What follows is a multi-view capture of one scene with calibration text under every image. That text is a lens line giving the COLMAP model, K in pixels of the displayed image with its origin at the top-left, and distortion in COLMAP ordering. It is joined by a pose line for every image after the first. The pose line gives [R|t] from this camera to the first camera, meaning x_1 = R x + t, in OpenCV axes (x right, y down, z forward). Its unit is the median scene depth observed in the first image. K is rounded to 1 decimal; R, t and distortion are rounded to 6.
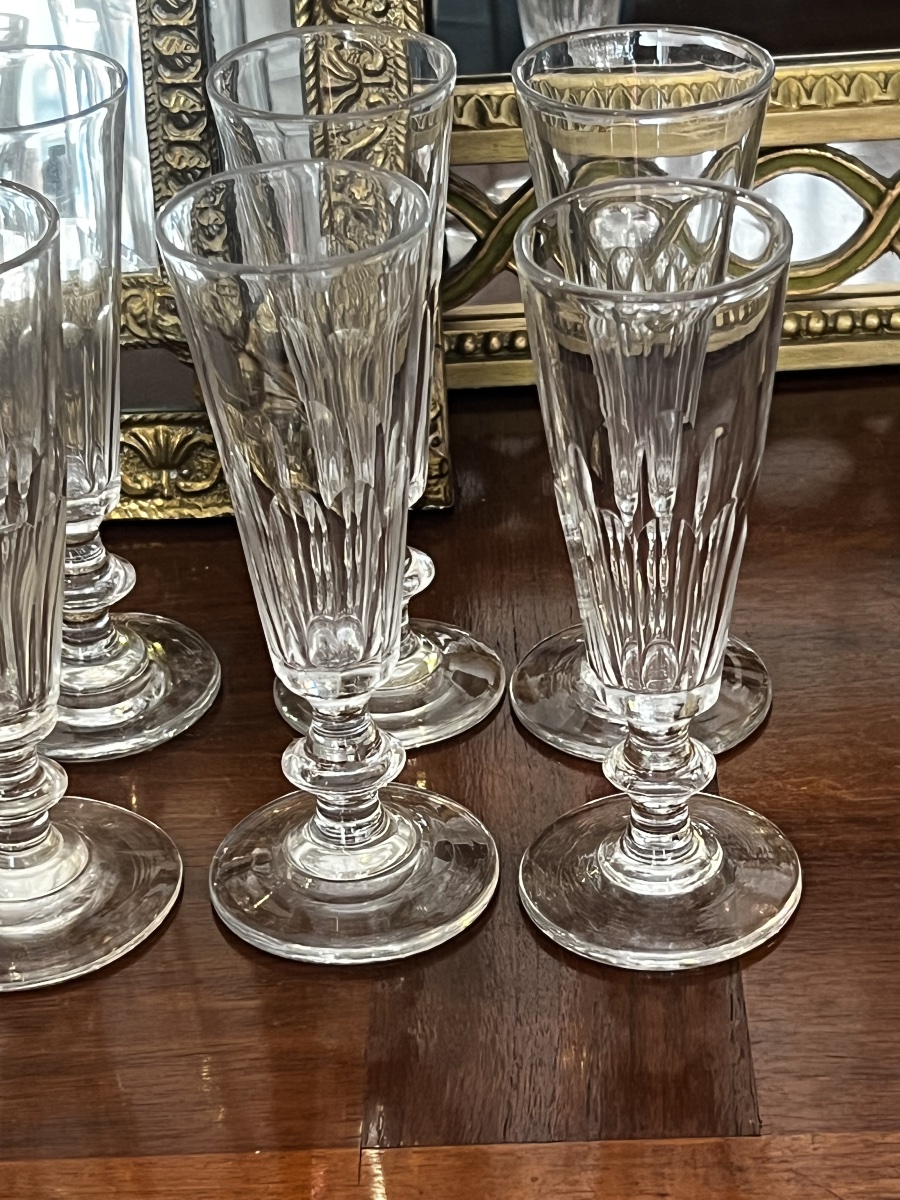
lens RADIAL K [[2739.1, 0, 454.6], [0, 2739.1, 678.2], [0, 0, 1]] dist [0.286886, -1.496947]
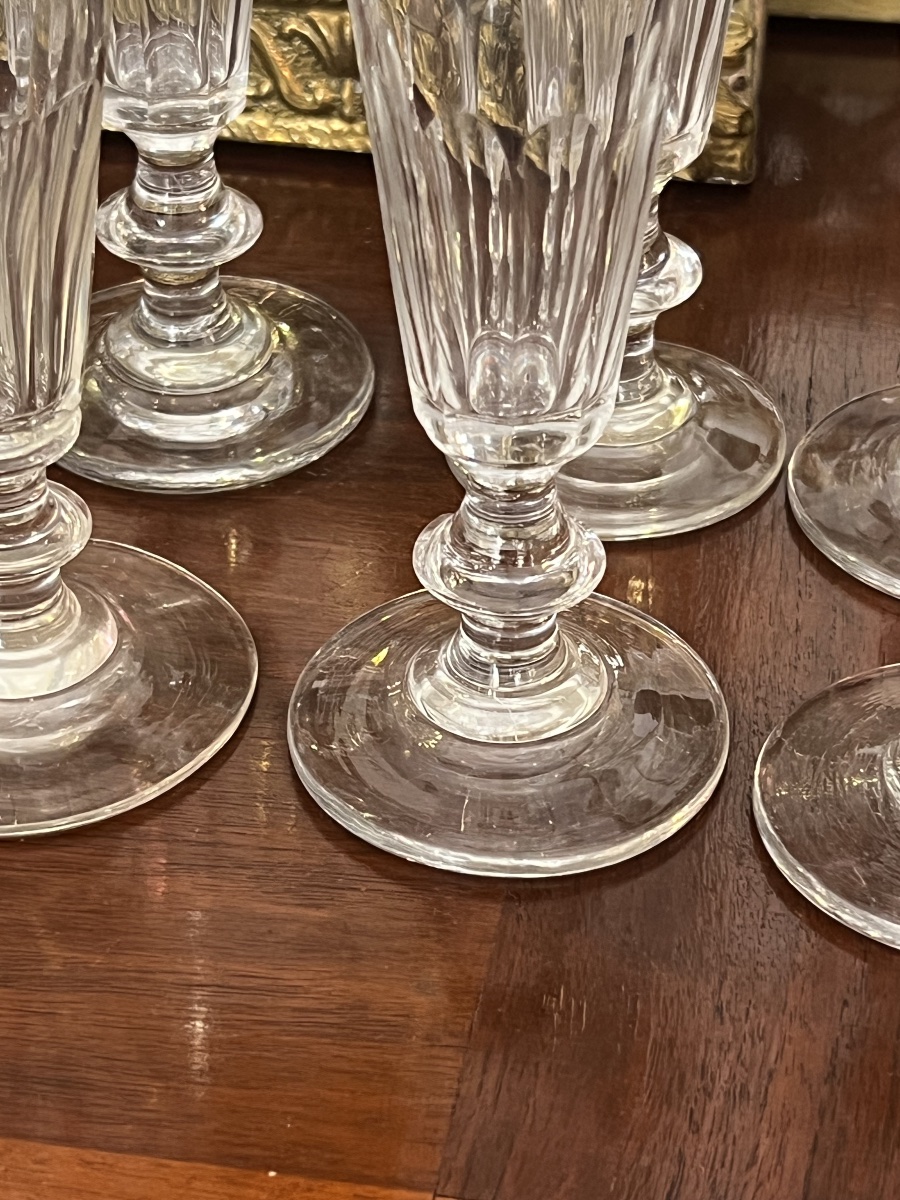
lens RADIAL K [[2870.3, 0, 501.8], [0, 2870.3, 709.6], [0, 0, 1]] dist [0.194048, -0.516392]
pose [[0.987481, 0.138994, -0.074578, 0.011290], [-0.129000, 0.983699, 0.125279, -0.016827], [0.090776, -0.114090, 0.989315, 0.287674]]
